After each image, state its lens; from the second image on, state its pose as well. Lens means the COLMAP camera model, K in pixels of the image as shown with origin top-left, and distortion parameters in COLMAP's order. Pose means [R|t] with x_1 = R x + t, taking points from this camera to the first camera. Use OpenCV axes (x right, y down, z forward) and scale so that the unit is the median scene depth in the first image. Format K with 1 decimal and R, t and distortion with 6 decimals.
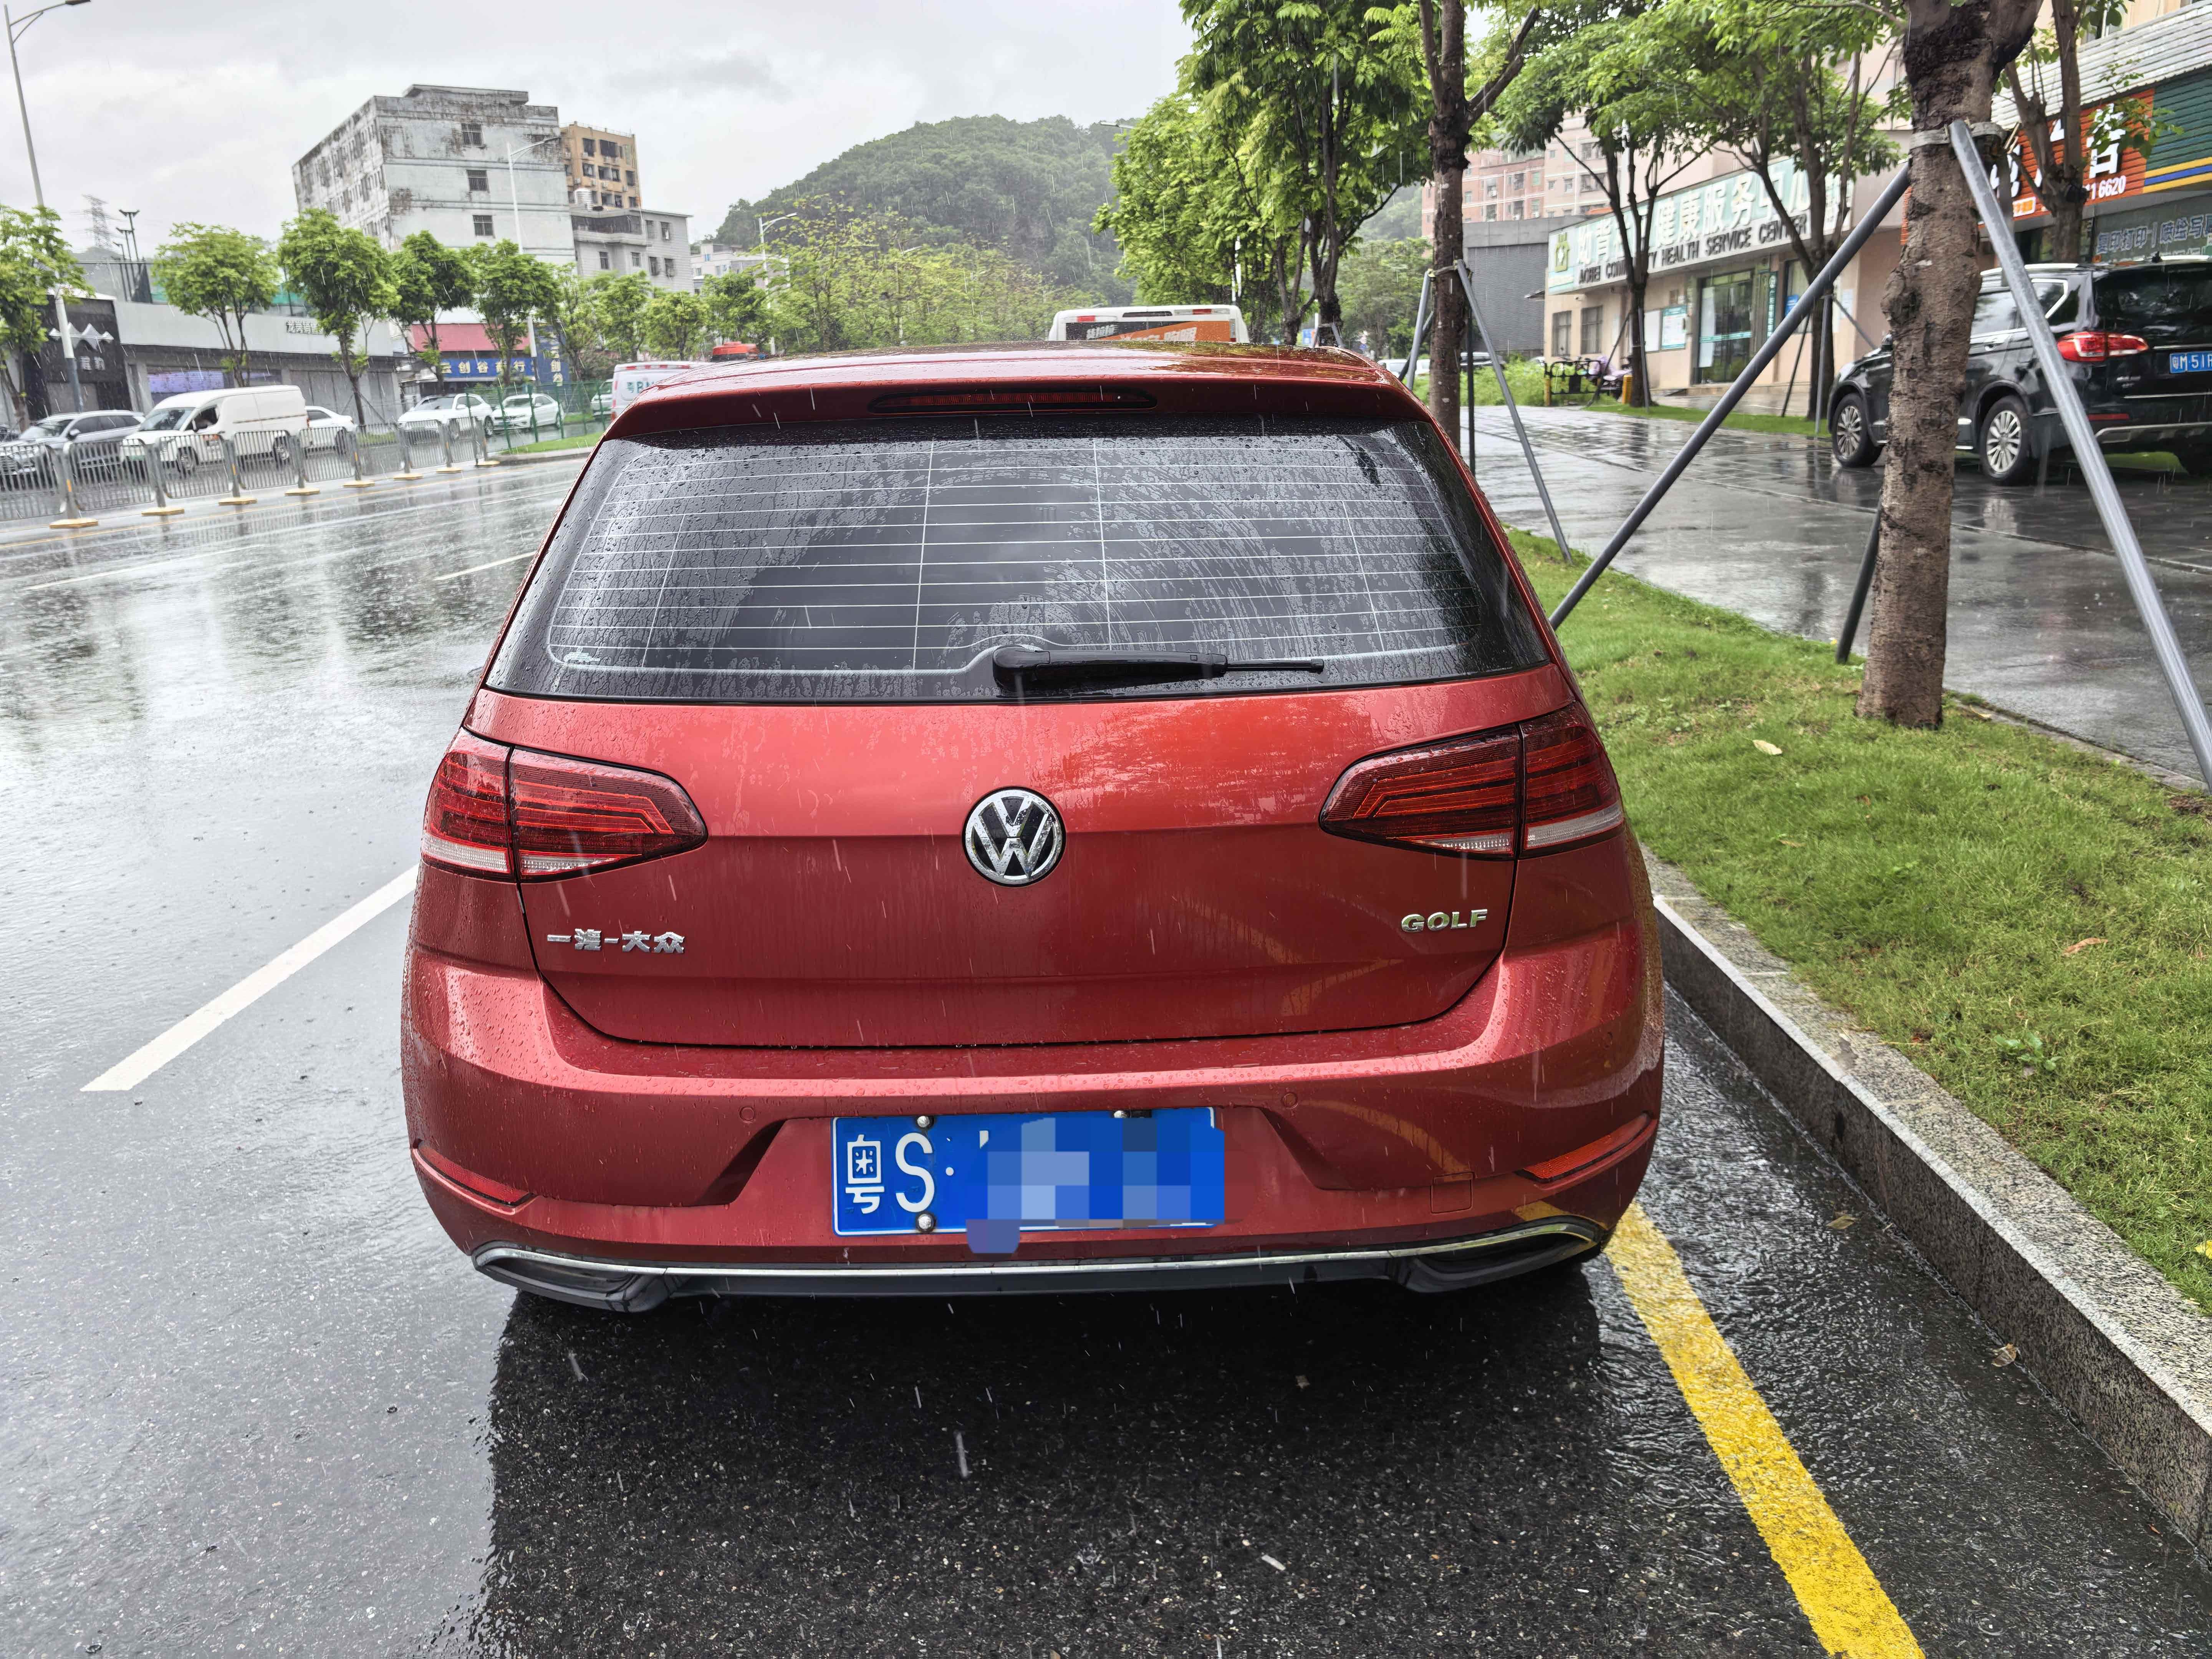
lens RADIAL K [[1669.2, 0, 1099.9], [0, 1669.2, 761.4], [0, 0, 1]] dist [0.046777, -0.091731]
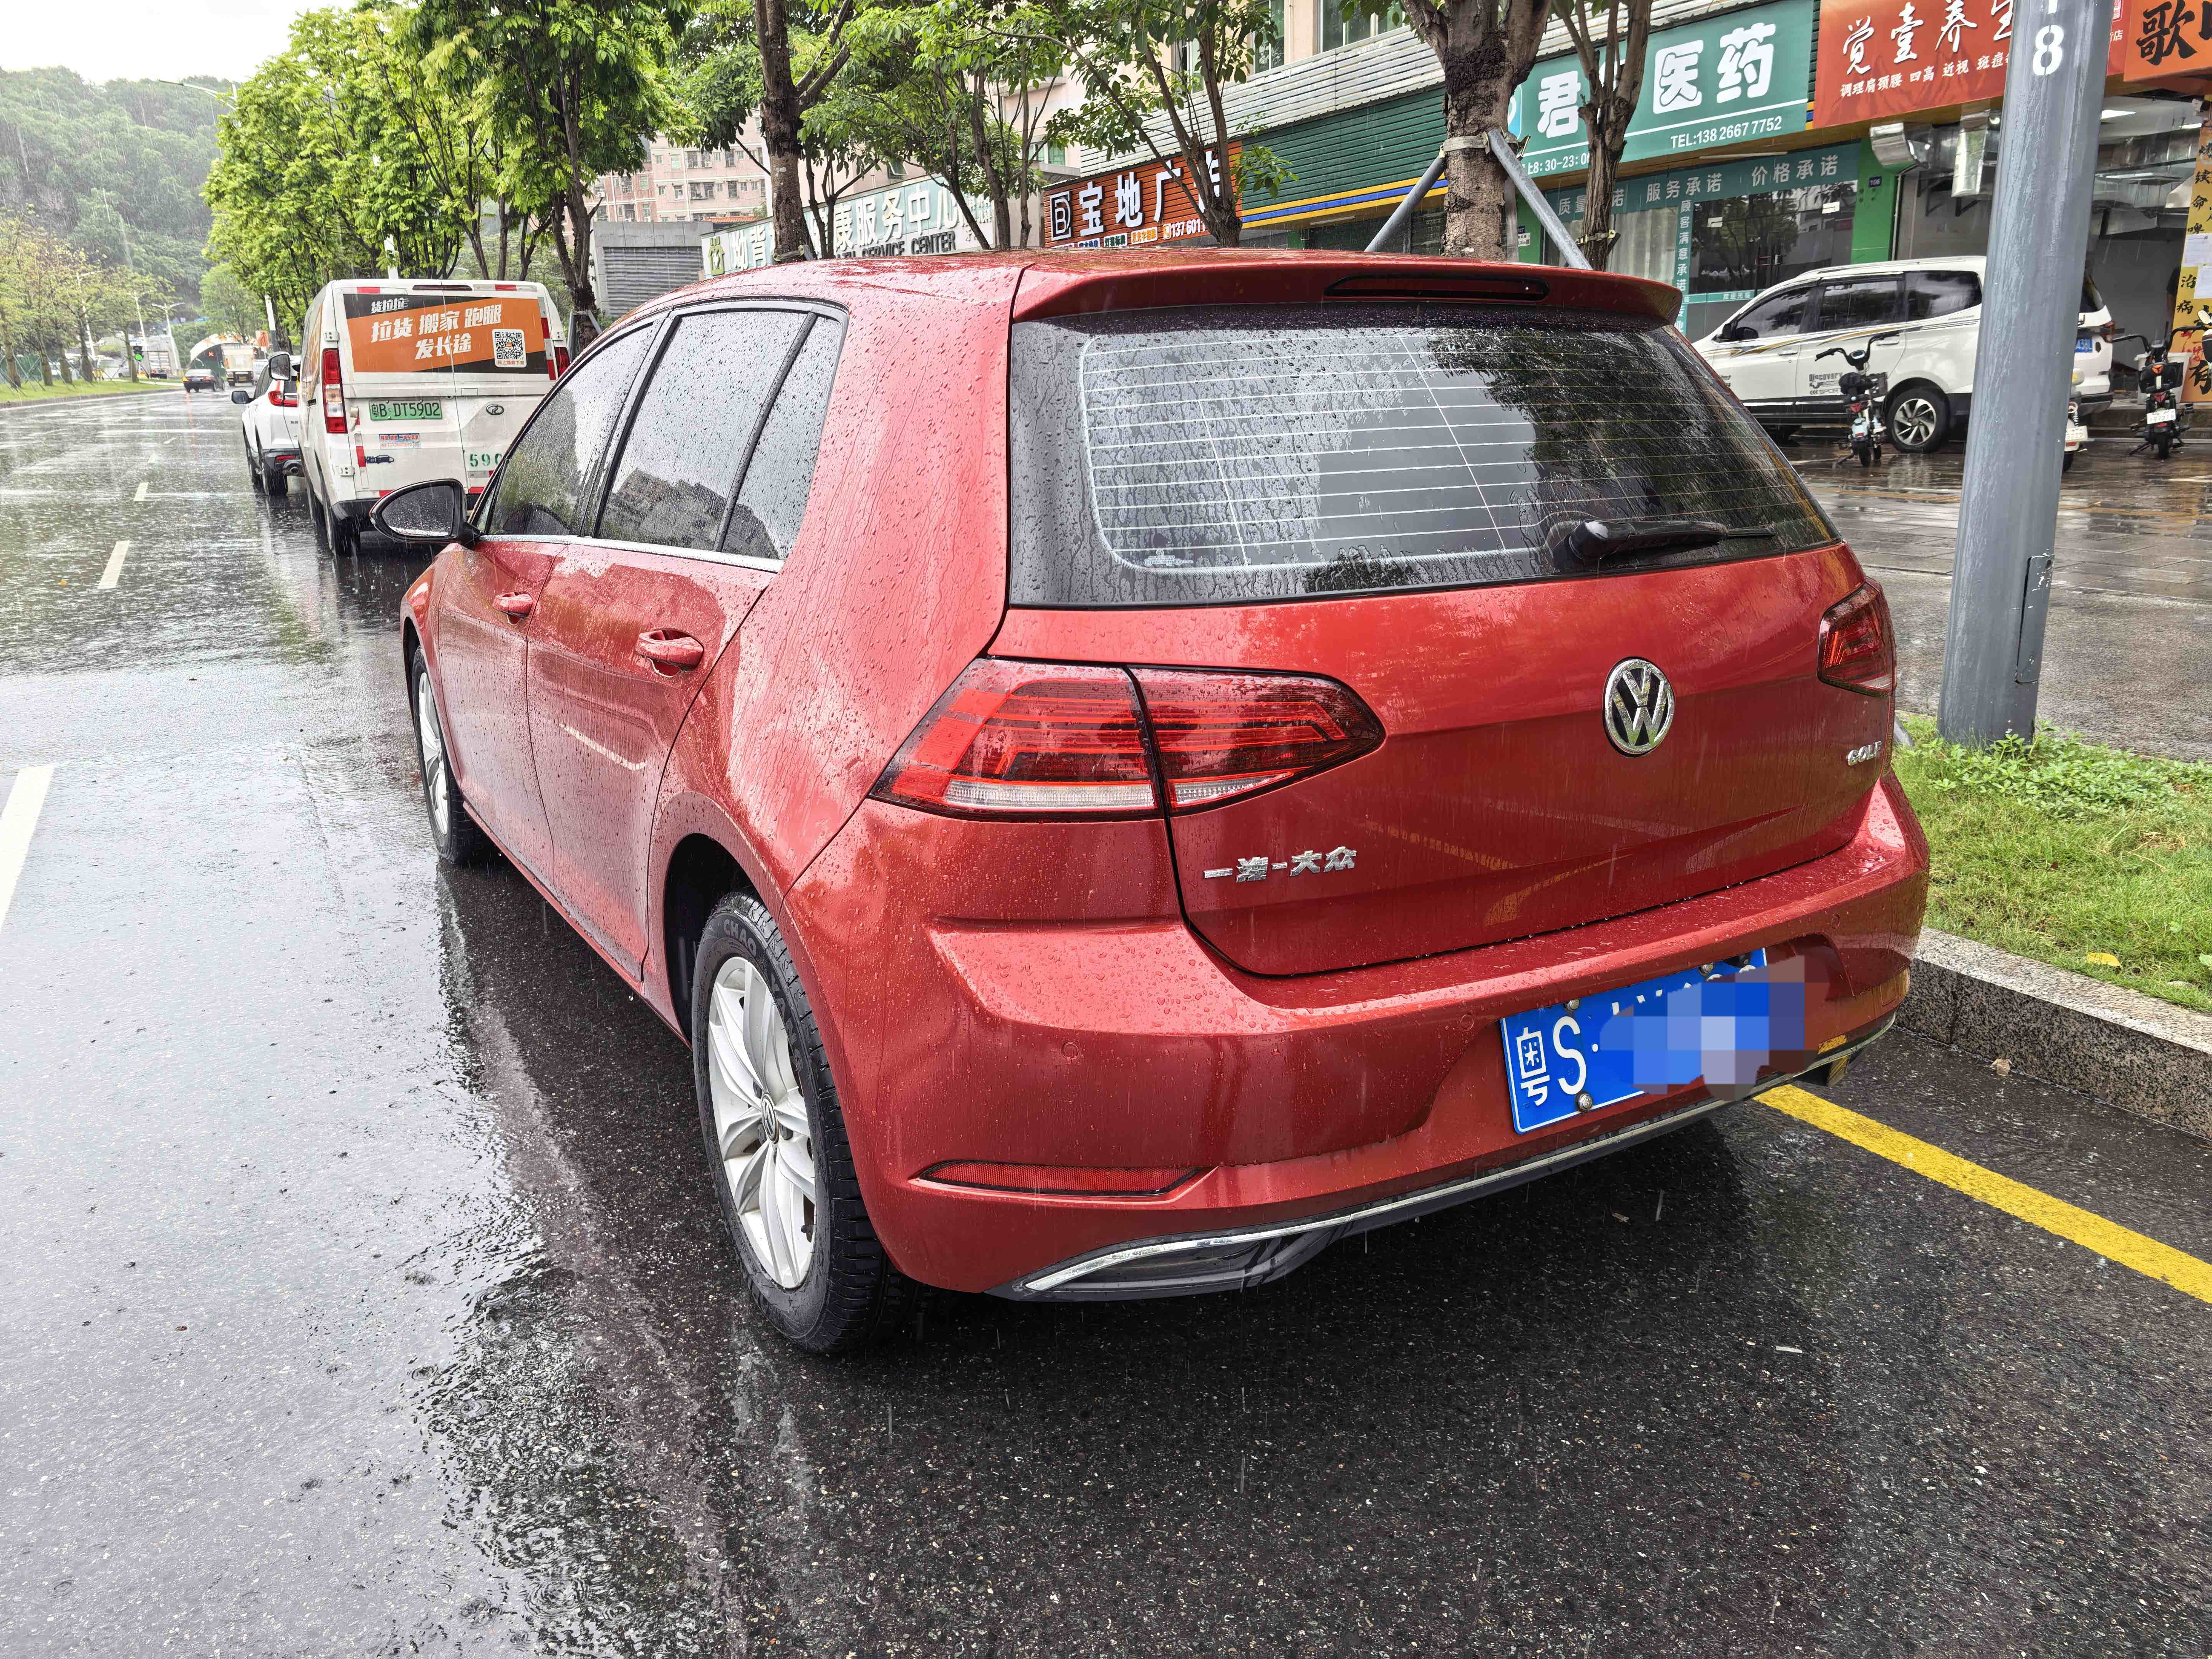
lens RADIAL K [[1656.6, 0, 1119.1], [0, 1656.6, 795.3], [0, 0, 1]] dist [0.004923, -0.004701]
pose [[0.858212, -0.111962, 0.500936, -0.107840], [0.104134, 0.993604, 0.043672, 0.002877], [-0.502622, 0.014685, 0.864382, 0.037454]]
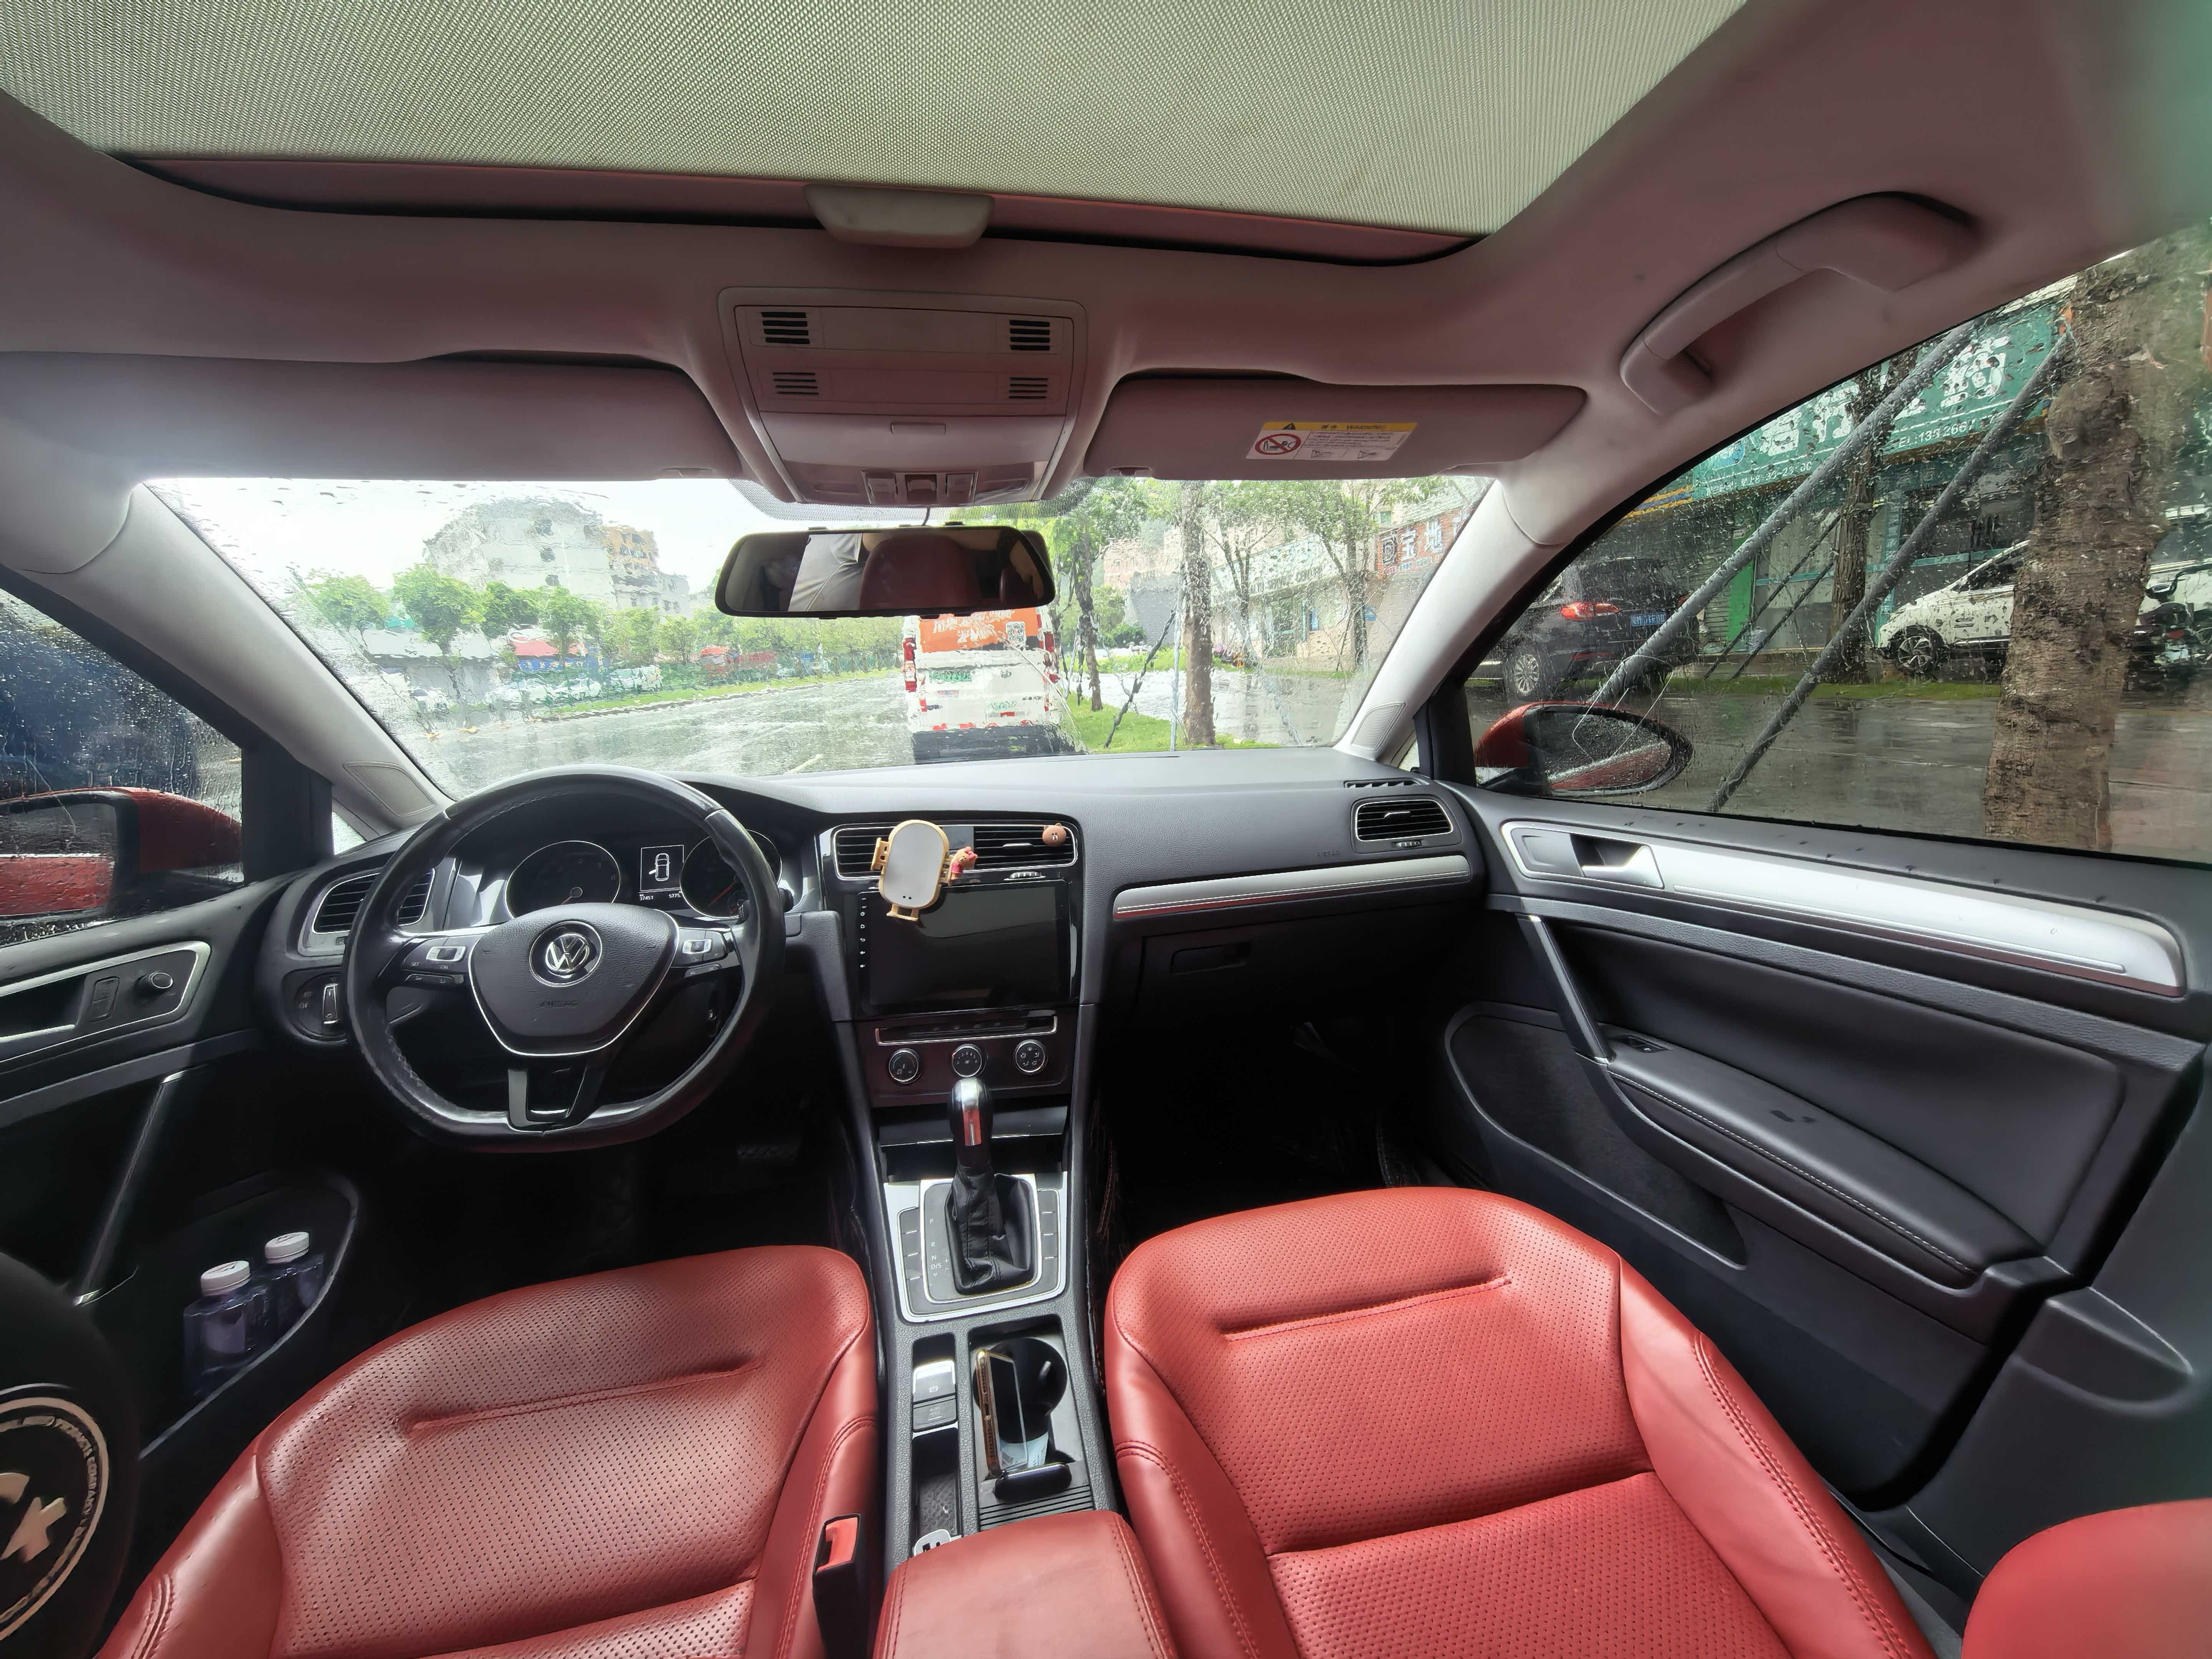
lens RADIAL K [[850.3, 0, 1106.0], [0, 850.3, 829.5], [0, 0, 1]] dist [0.009648, 0.000036]
pose [[0.980319, -0.057591, 0.188835, -0.009619], [0.064508, 0.997445, -0.030684, -0.033593], [-0.186585, 0.042261, 0.981529, 0.221757]]
